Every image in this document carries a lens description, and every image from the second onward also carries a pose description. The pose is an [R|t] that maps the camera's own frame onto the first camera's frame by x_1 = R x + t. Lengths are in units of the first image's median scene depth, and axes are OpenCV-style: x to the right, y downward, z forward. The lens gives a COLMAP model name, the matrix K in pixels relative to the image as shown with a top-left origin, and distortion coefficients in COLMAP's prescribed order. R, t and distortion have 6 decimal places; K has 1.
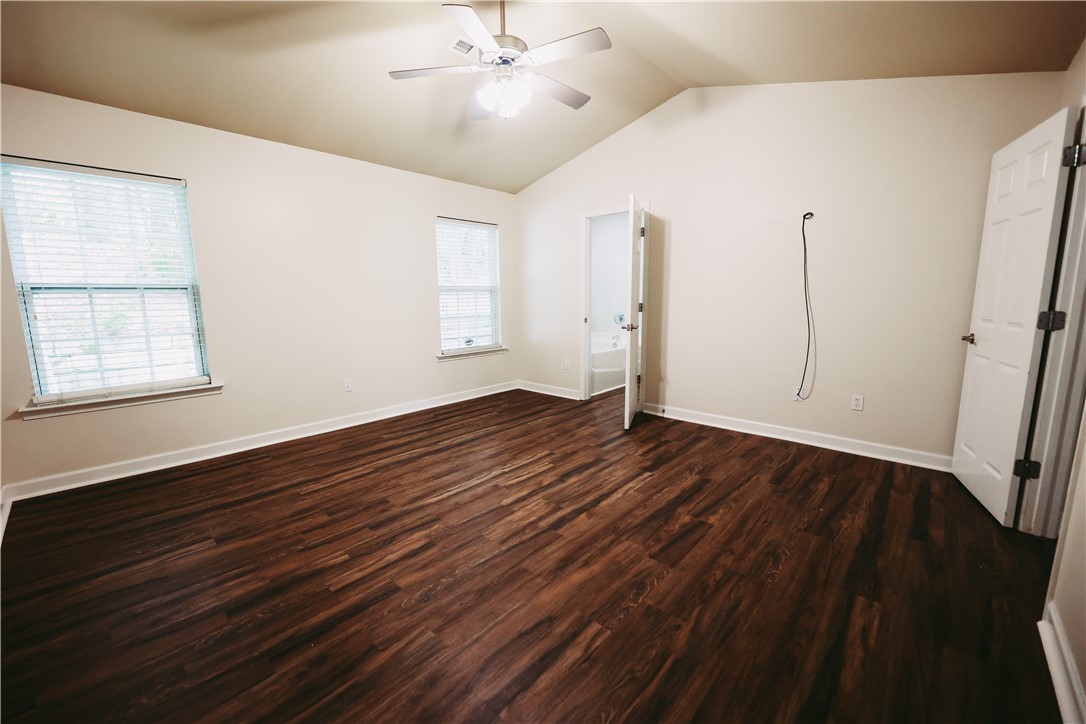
lens RADIAL K [[437.1, 0, 533.8], [0, 437.1, 361.2], [0, 0, 1]] dist [0.000730, -0.003324]
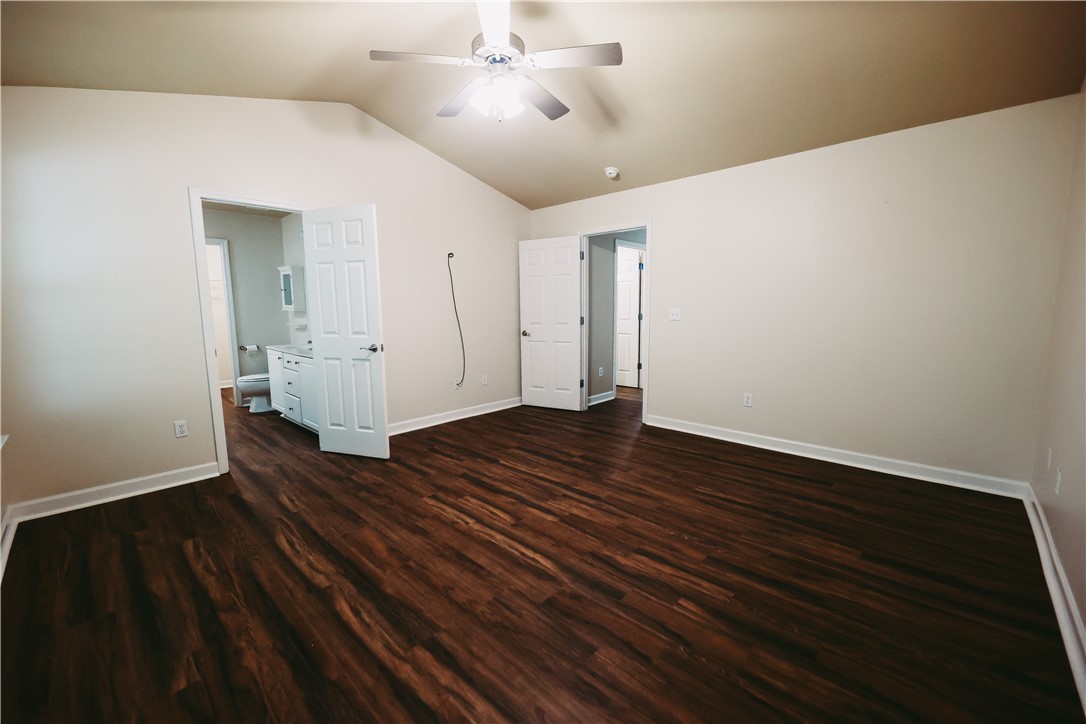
lens RADIAL K [[437.1, 0, 541.2], [0, 437.1, 358.7], [0, 0, 1]] dist [0.000730, -0.003324]
pose [[0.005585, -0.108581, 0.994072, -0.882046], [0.160222, 0.981342, 0.106291, -0.124467], [-0.987065, 0.158678, 0.022878, 0.826010]]
